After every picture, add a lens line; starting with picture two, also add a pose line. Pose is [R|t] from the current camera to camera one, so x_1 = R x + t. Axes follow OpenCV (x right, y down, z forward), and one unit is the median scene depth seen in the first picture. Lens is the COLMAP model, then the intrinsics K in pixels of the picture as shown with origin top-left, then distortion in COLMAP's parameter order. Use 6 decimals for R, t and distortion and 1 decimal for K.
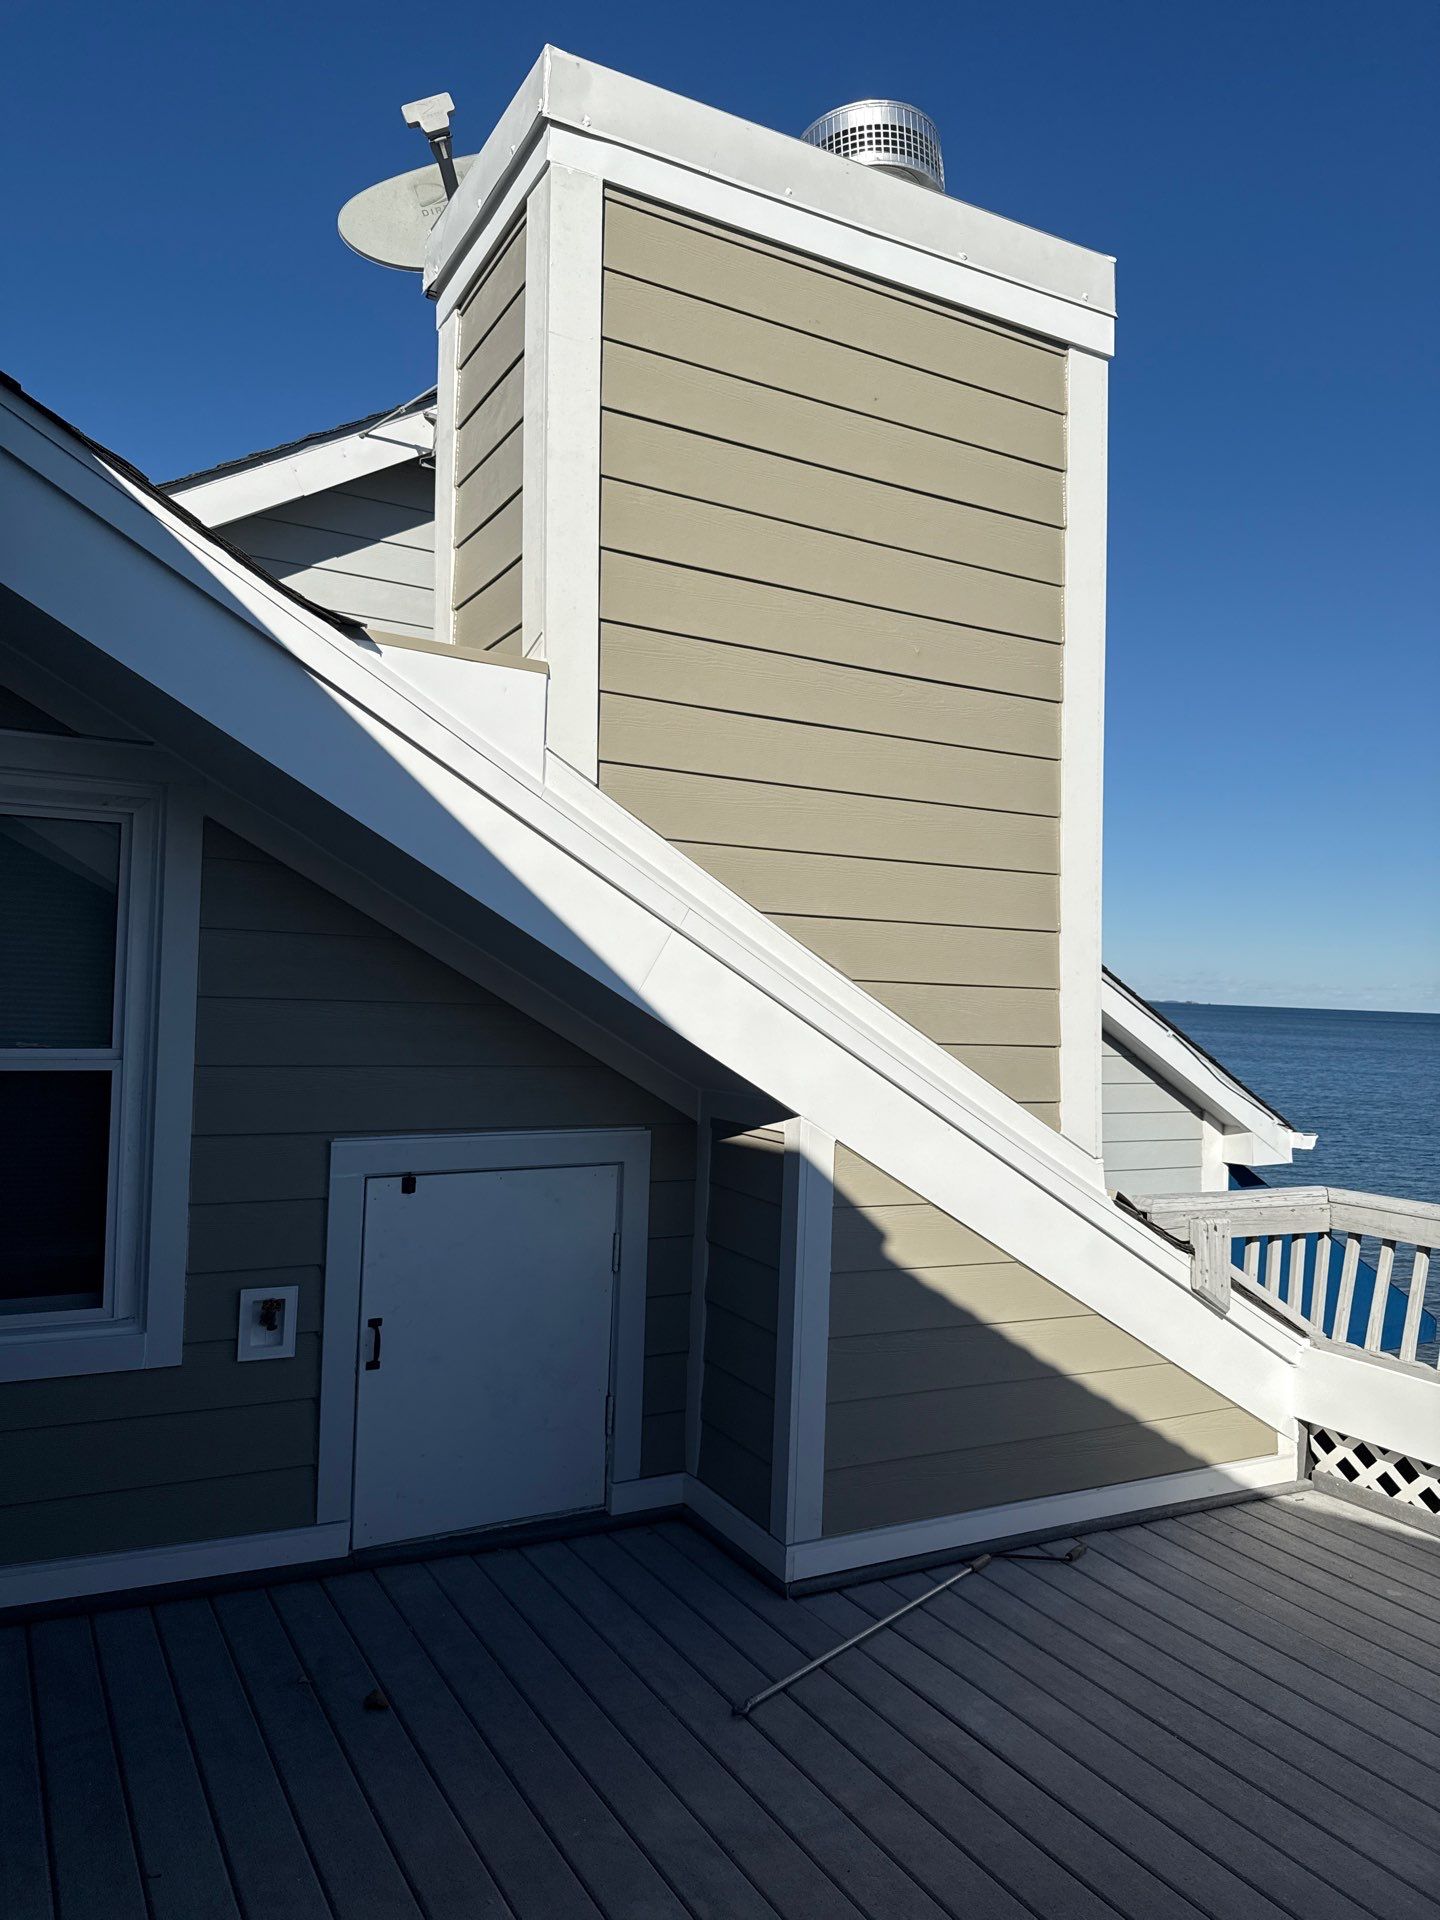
lens RADIAL K [[1358.7, 0, 720.0], [0, 1358.7, 960.0], [0, 0, 1]] dist [0.035349, -0.001645]
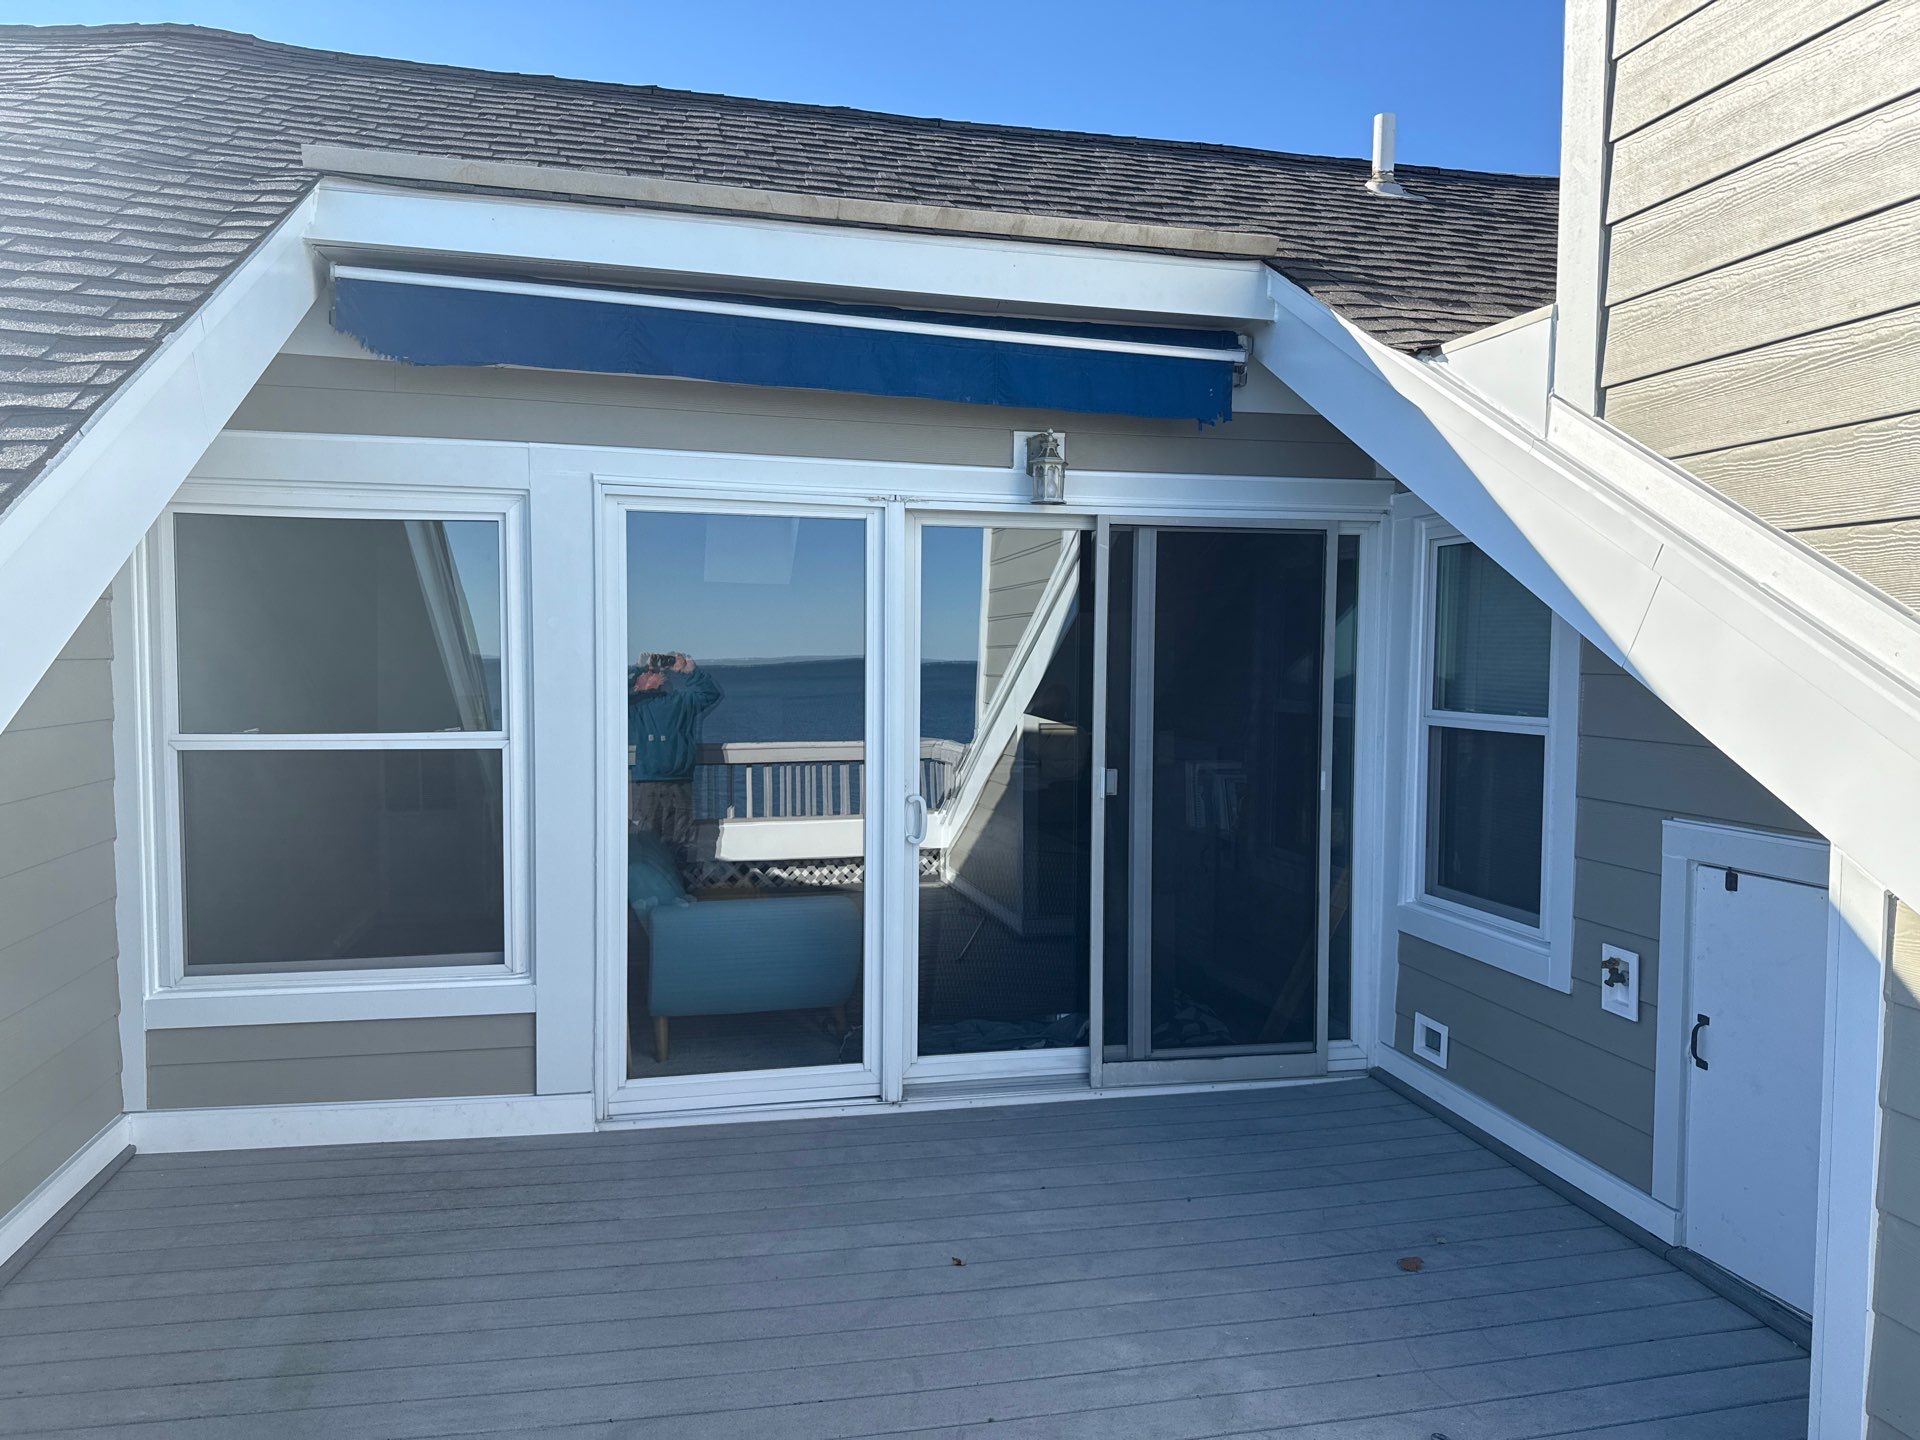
lens RADIAL K [[1358.7, 0, 960.0], [0, 1358.7, 720.0], [0, 0, 1]] dist [0.035349, -0.001645]
pose [[-0.277481, 0.018167, -0.960559, 0.829309], [0.002368, 0.999831, 0.018226, 0.043452], [0.960728, 0.002783, -0.277477, 0.808939]]
